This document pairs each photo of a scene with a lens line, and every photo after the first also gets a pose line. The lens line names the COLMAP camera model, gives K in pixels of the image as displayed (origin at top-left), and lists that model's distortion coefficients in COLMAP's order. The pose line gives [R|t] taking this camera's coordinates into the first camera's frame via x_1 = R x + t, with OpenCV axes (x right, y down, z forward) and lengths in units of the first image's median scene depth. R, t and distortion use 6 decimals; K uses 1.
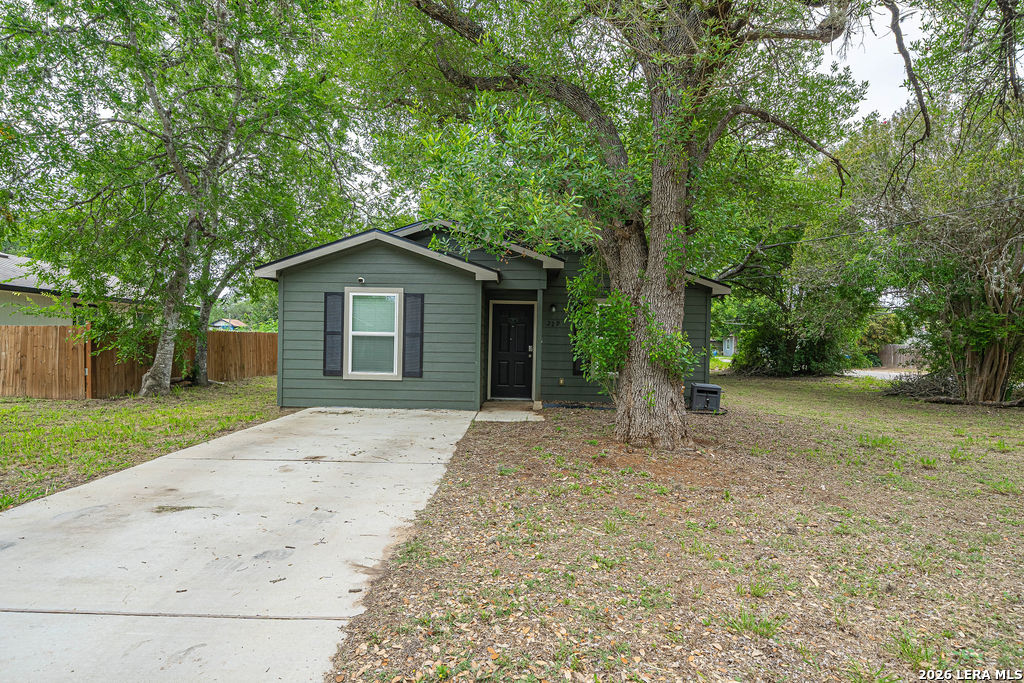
lens RADIAL K [[546.6, 0, 507.0], [0, 546.6, 345.4], [0, 0, 1]] dist [-0.002708, -0.000673]
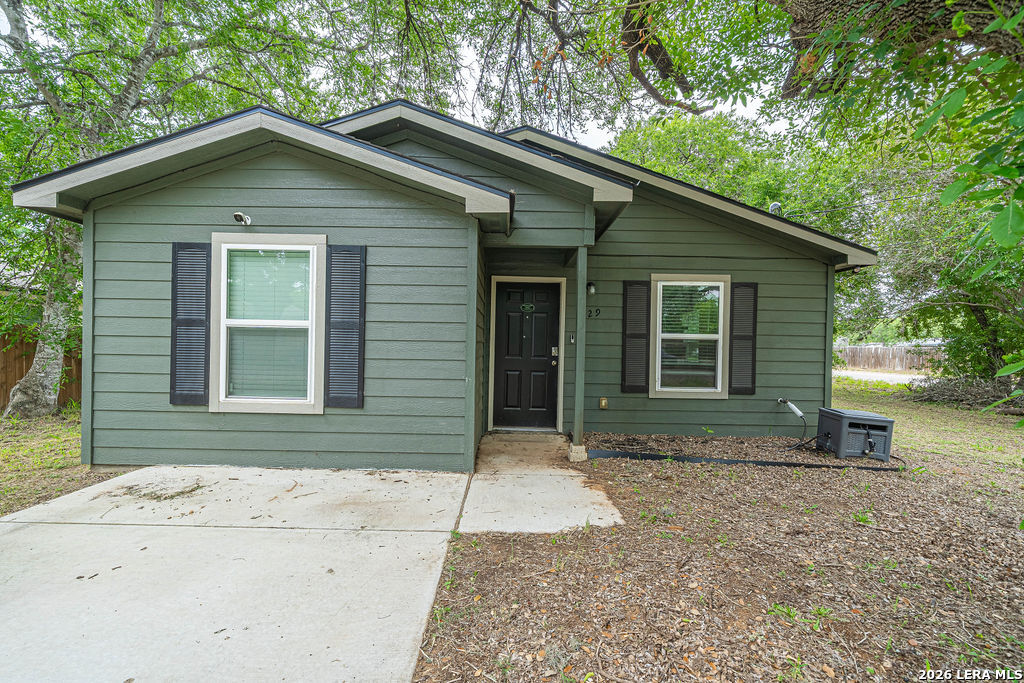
lens RADIAL K [[397.4, 0, 504.9], [0, 397.4, 347.9], [0, 0, 1]] dist [-0.000972, -0.000115]
pose [[0.999945, 0.000165, 0.010485, -0.024581], [-0.000171, 1.000000, 0.000552, 0.001327], [-0.010485, -0.000554, 0.999945, 0.621568]]
